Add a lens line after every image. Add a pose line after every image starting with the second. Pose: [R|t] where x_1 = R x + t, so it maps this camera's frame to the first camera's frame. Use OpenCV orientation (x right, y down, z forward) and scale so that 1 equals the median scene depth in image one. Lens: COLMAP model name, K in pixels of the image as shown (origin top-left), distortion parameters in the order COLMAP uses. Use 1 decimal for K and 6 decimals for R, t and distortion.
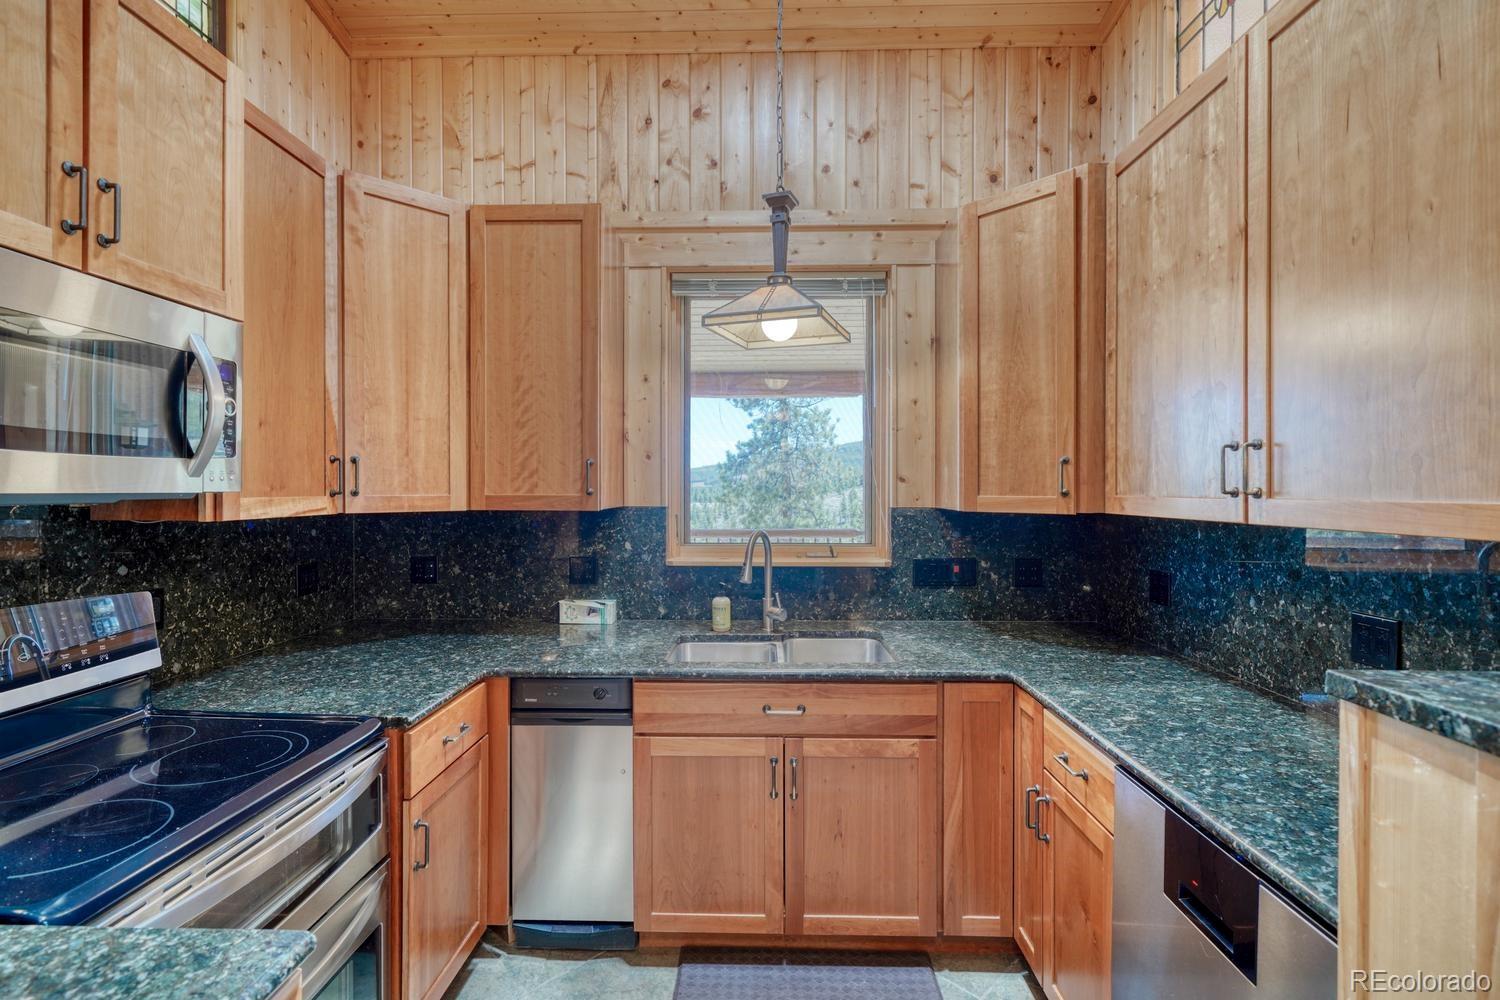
lens RADIAL K [[666.4, 0, 753.3], [0, 666.4, 481.5], [0, 0, 1]] dist [-0.000923, -0.000145]
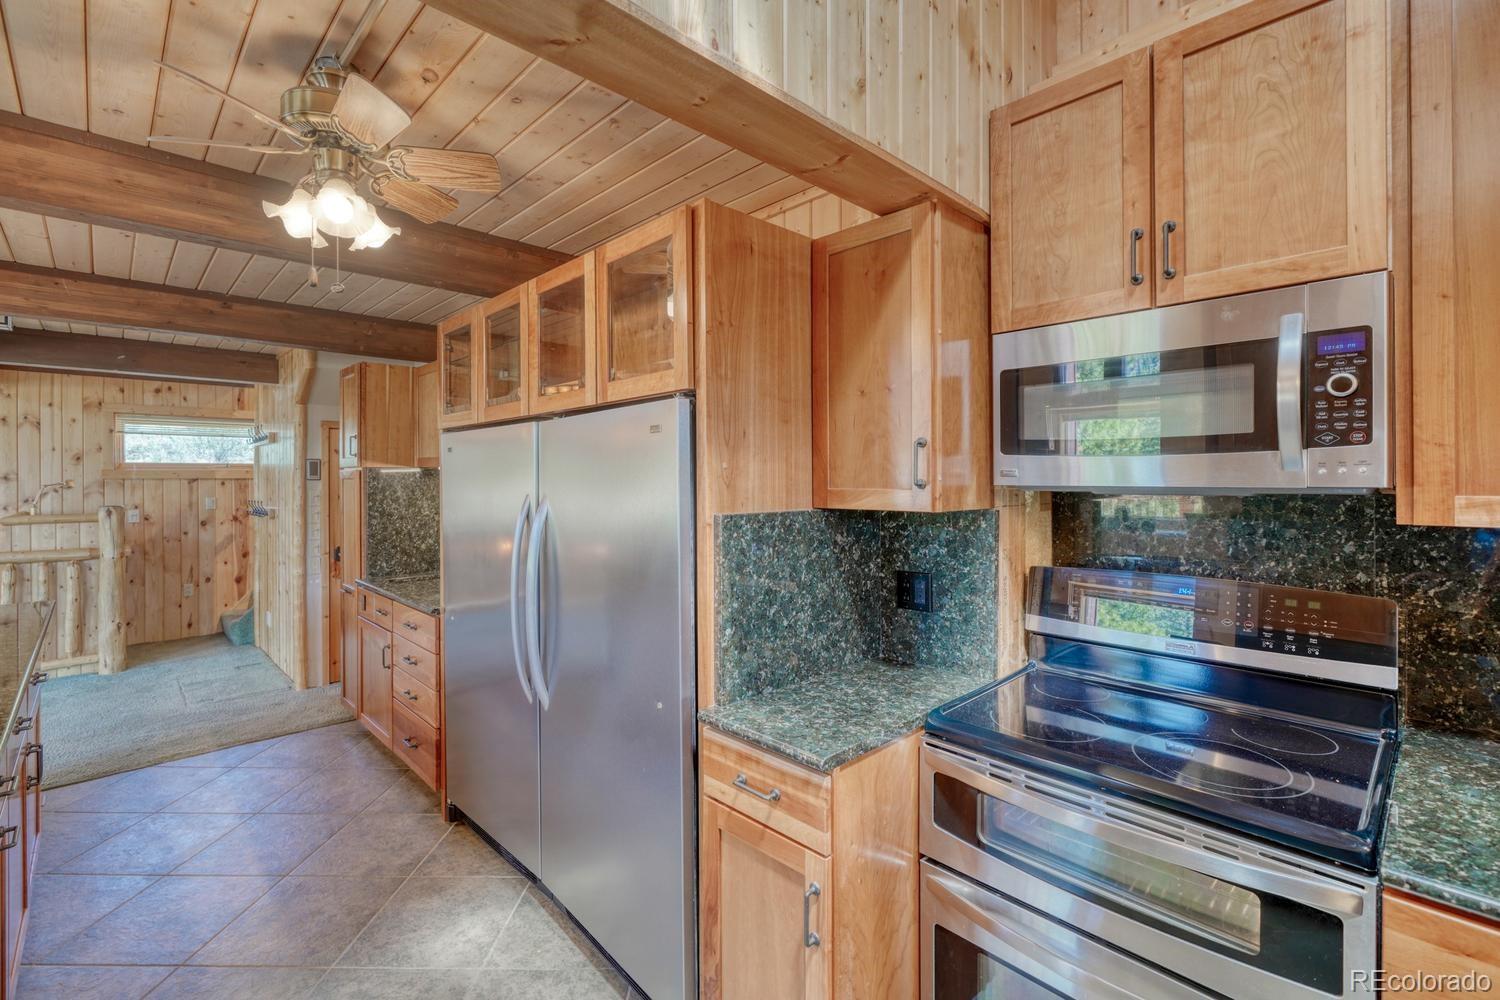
lens RADIAL K [[666.4, 0, 753.3], [0, 666.4, 481.5], [0, 0, 1]] dist [-0.000923, -0.000145]
pose [[-0.700812, 0.004021, -0.713335, 0.321521], [0.008834, 0.999956, -0.003042, 0.004865], [0.713291, -0.008433, -0.700817, 1.082352]]
